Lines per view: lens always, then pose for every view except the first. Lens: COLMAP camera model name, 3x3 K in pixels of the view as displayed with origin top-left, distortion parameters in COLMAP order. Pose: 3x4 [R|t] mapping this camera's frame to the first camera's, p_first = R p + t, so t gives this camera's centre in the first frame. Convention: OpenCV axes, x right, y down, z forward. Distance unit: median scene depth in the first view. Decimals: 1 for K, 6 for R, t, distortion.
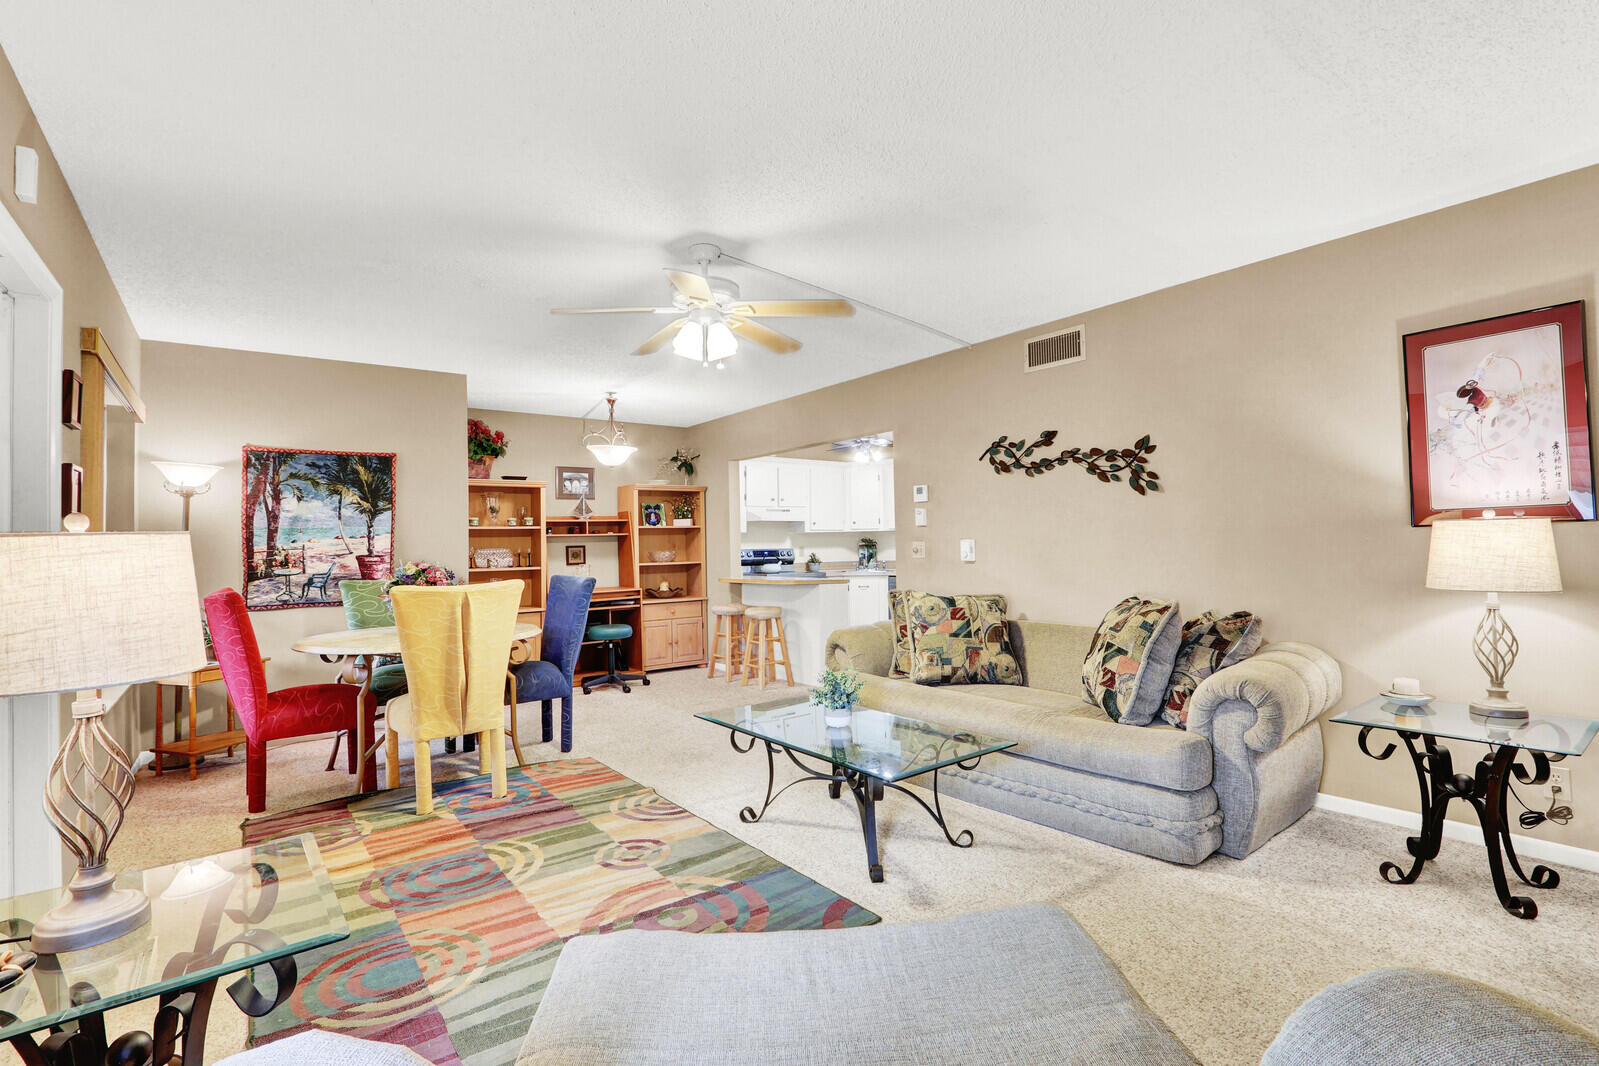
lens RADIAL K [[762.2, 0, 797.5], [0, 762.2, 532.8], [0, 0, 1]] dist [-0.004248, -0.000860]
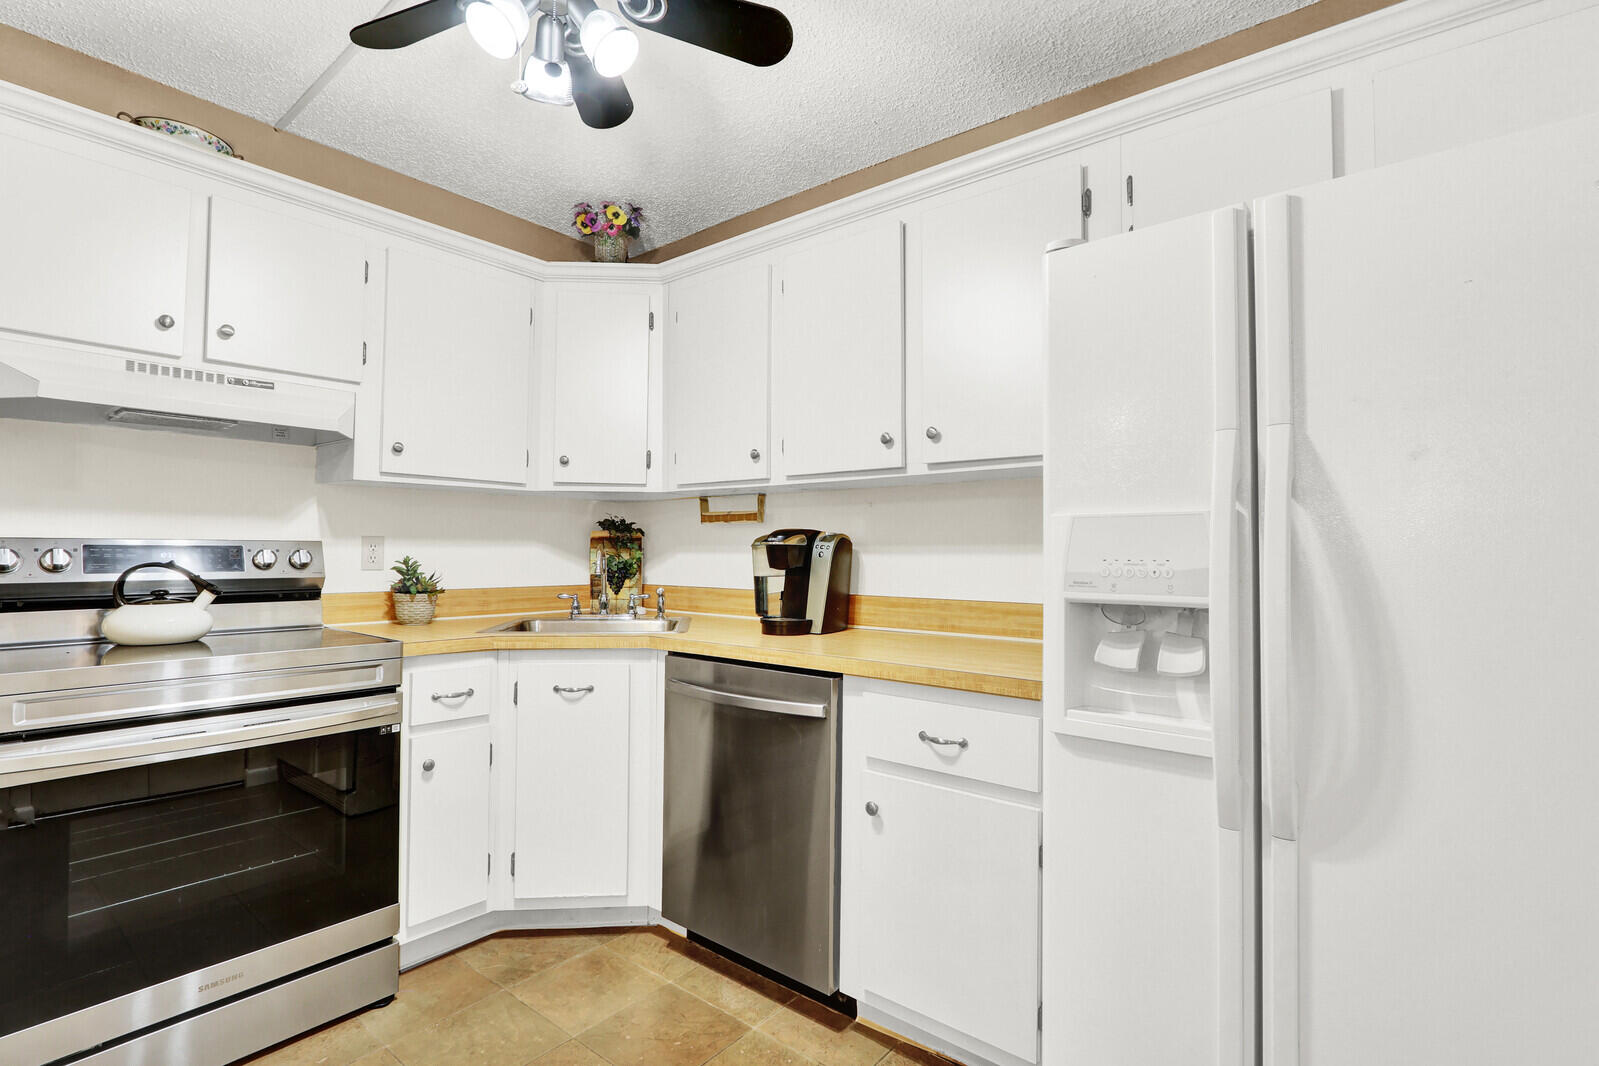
lens RADIAL K [[762.2, 0, 799.6], [0, 762.2, 532.3], [0, 0, 1]] dist [-0.004248, -0.000860]
pose [[0.970899, 0.035131, 0.236900, 0.094392], [-0.035883, 0.999355, -0.001139, 0.011758], [-0.236787, -0.007395, 0.971533, 0.686255]]
